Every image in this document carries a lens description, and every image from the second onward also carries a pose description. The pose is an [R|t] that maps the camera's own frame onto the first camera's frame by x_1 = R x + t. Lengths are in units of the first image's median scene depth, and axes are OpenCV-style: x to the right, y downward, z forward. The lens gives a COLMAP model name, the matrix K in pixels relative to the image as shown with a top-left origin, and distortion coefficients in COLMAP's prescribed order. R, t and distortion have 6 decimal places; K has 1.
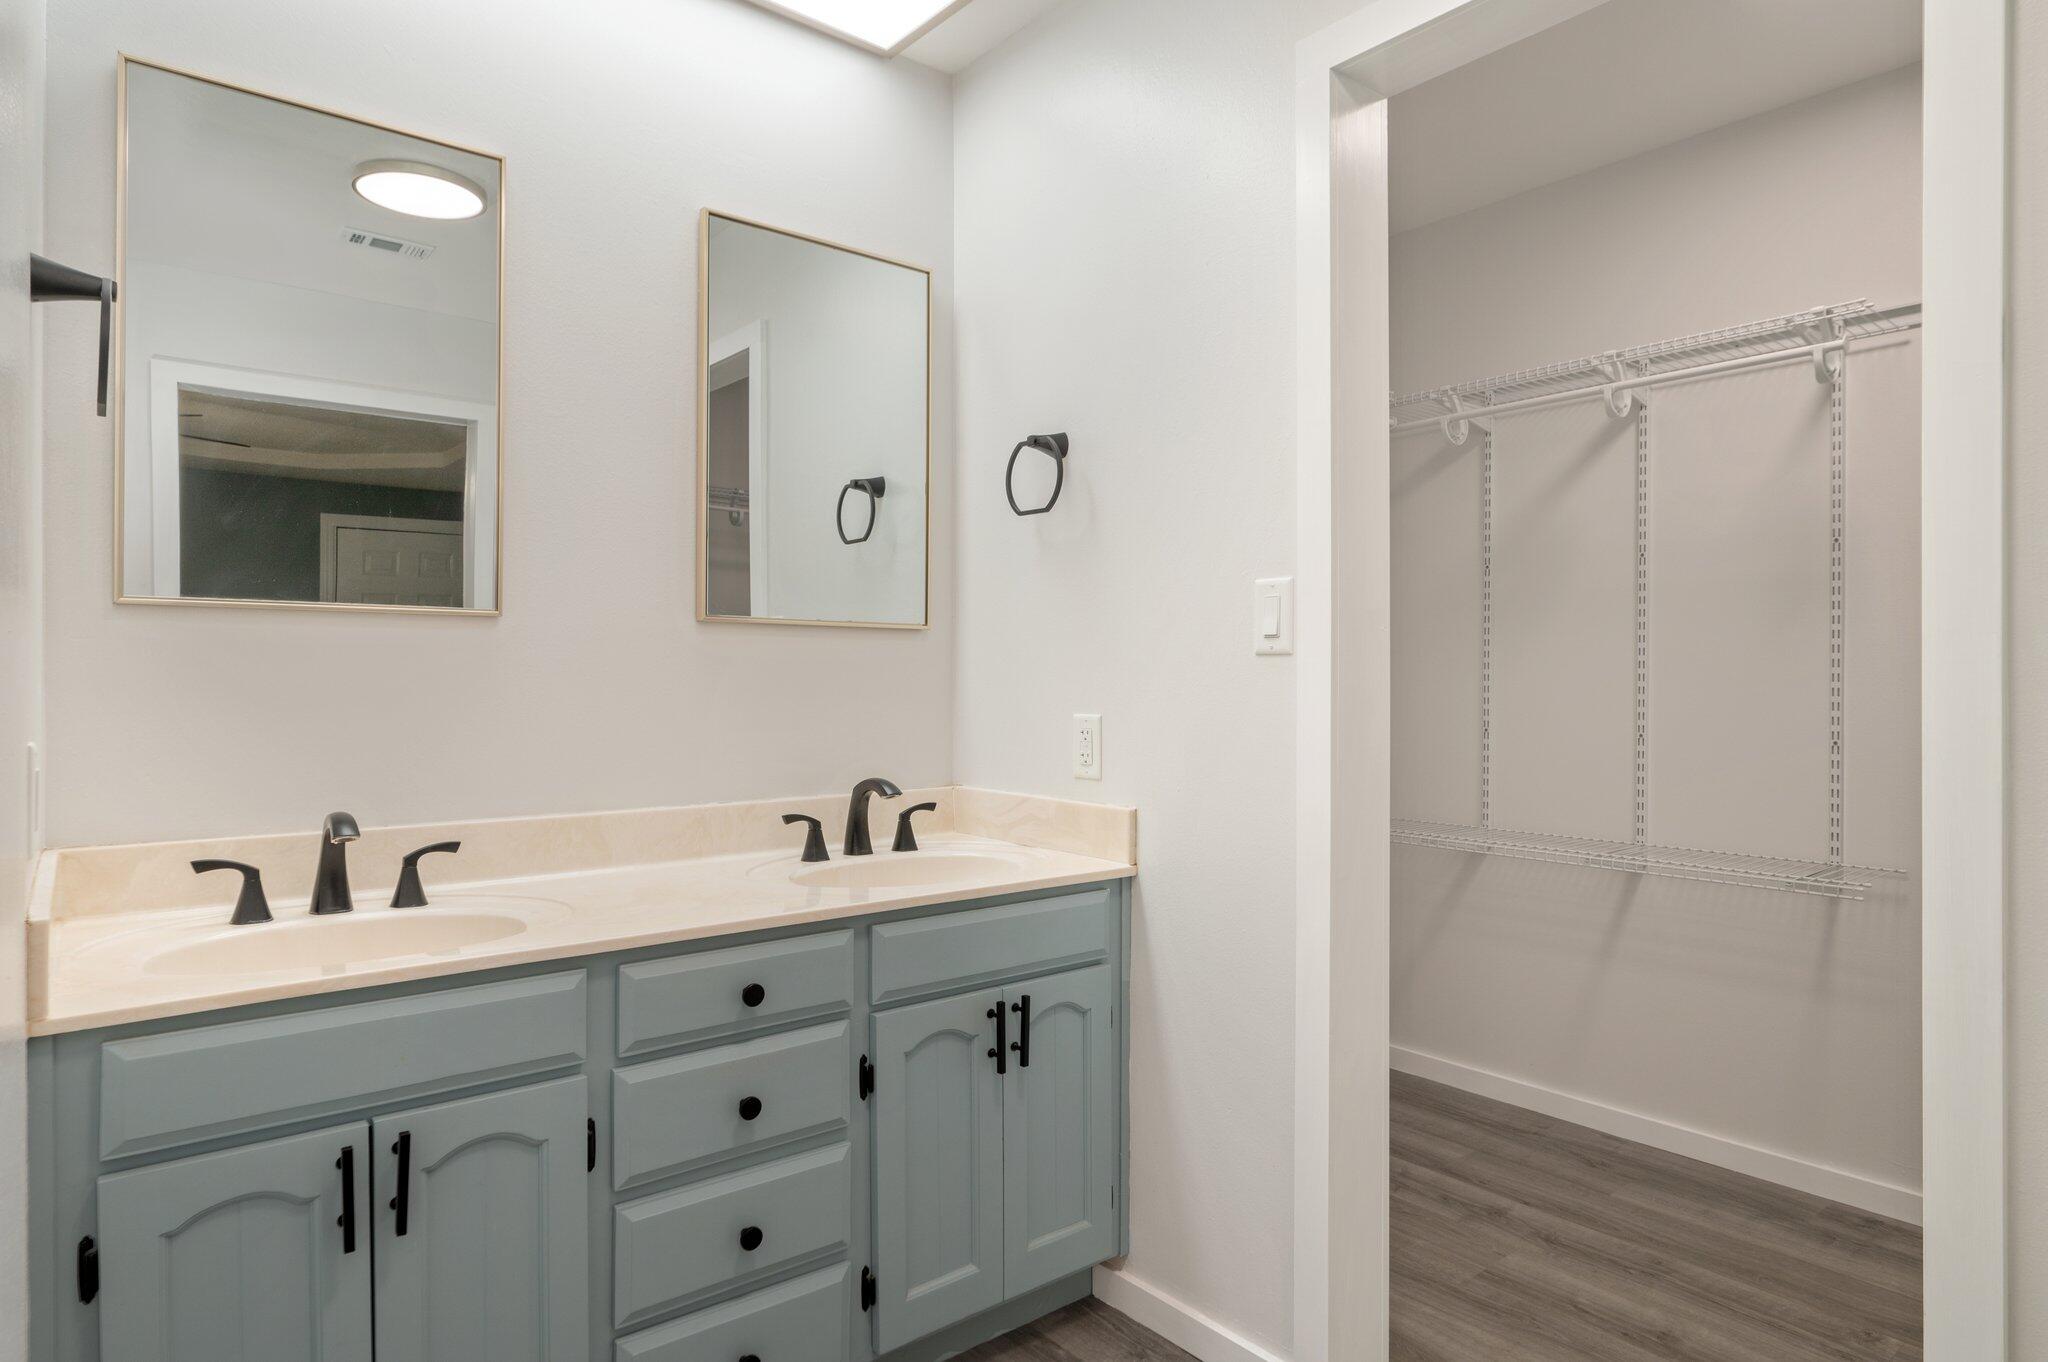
lens RADIAL K [[1175.1, 0, 1033.9], [0, 1175.1, 674.6], [0, 0, 1]] dist [-0.001081, -0.002024]
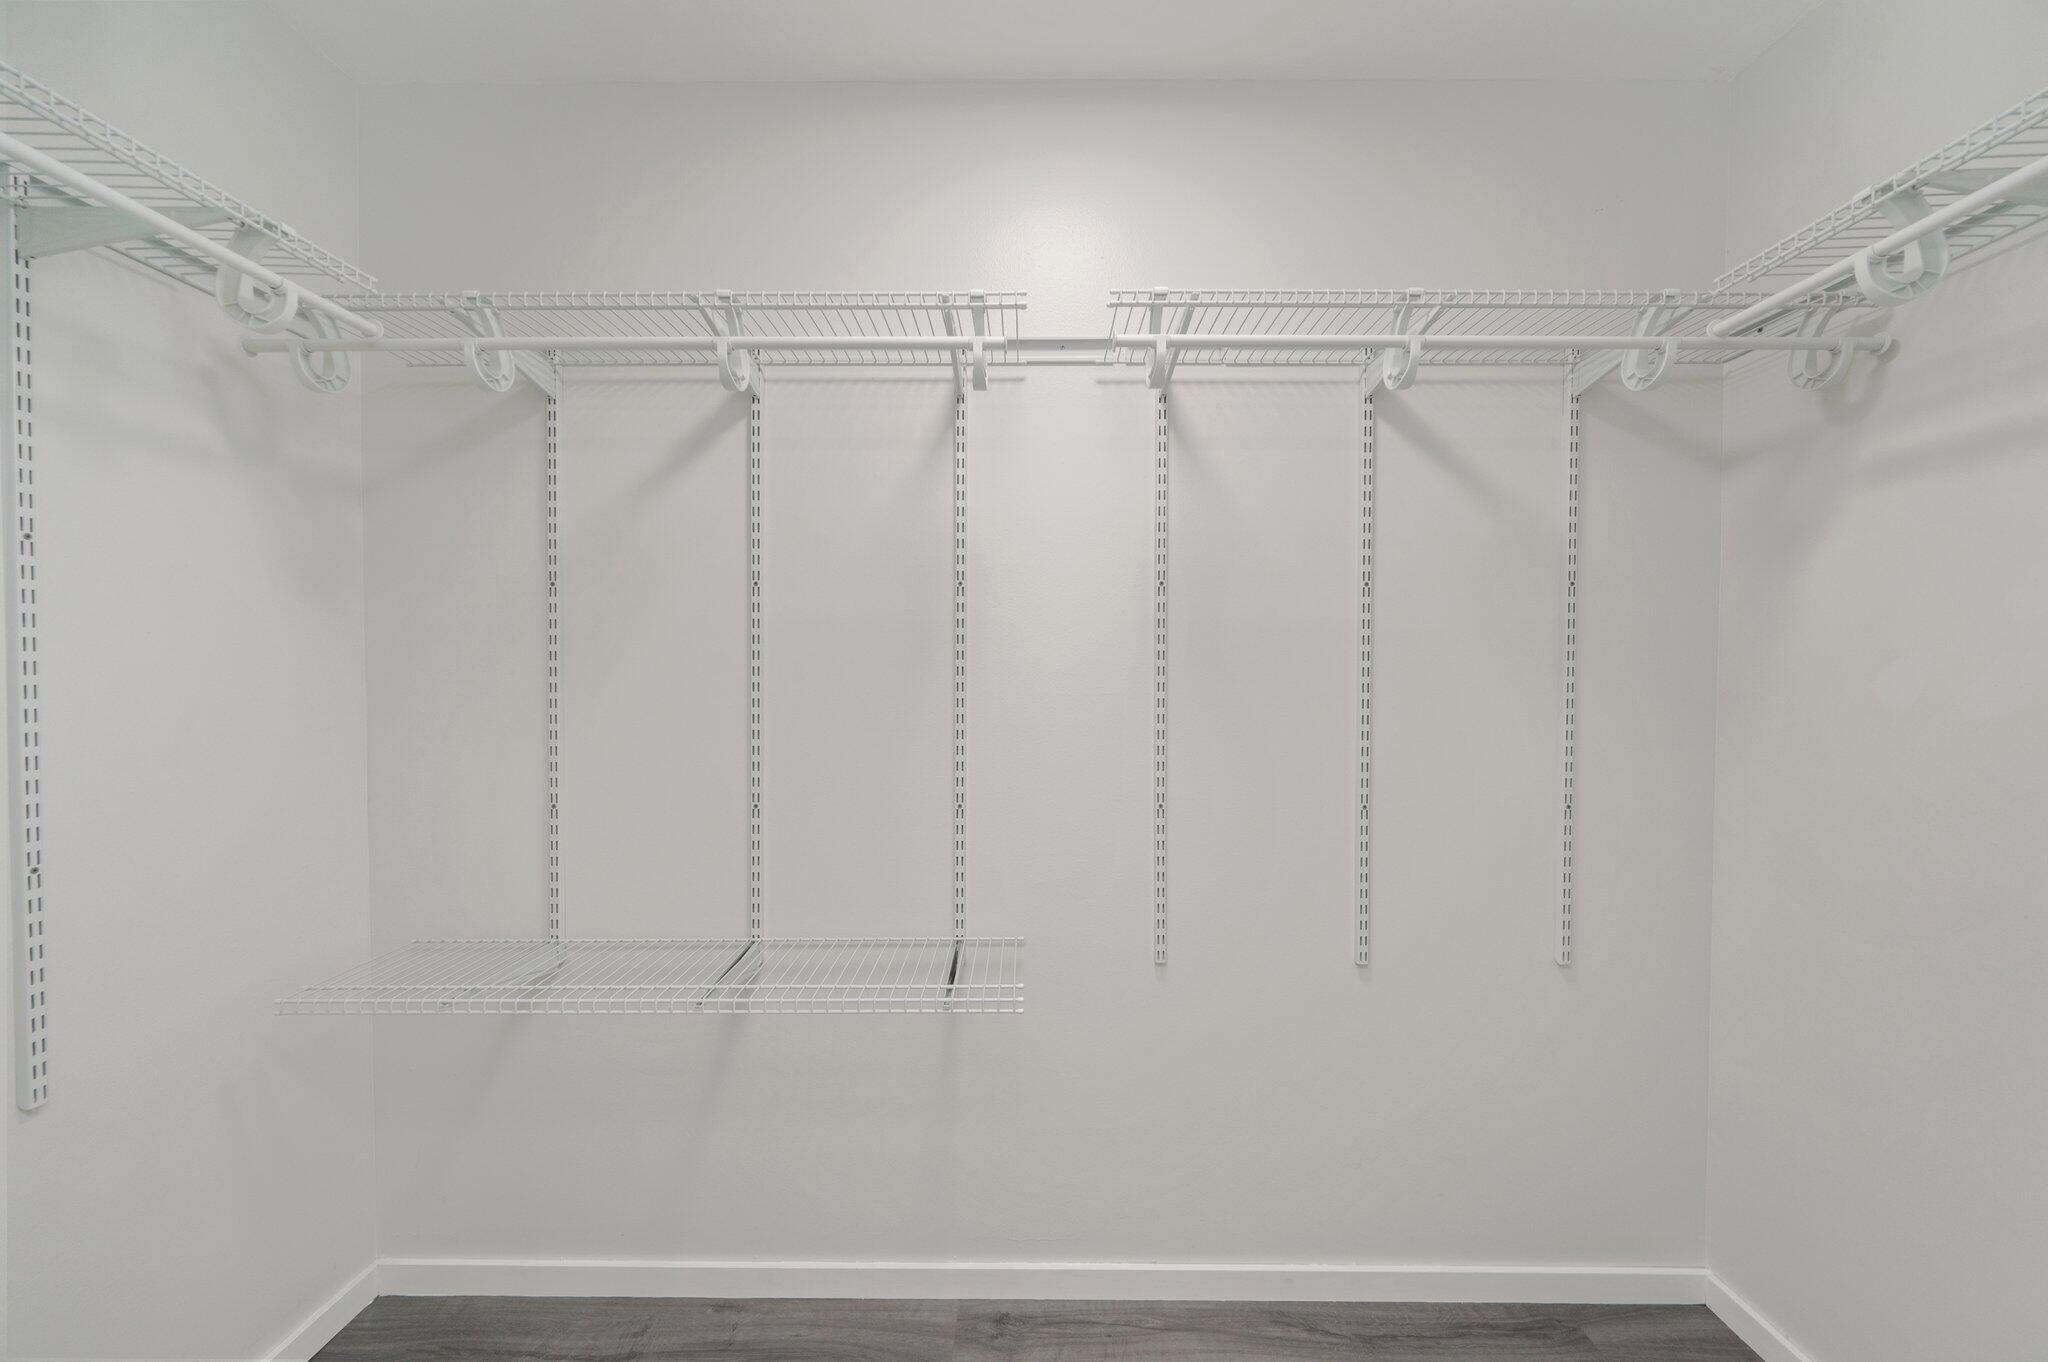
lens RADIAL K [[814.2, 0, 1023.4], [0, 814.2, 687.1], [0, 0, 1]] dist [-0.001449, -0.000158]
pose [[0.654697, -0.018078, 0.755675, 0.212440], [-0.002659, 0.999653, 0.026218, -0.045483], [-0.755886, -0.019174, 0.654422, 0.489953]]
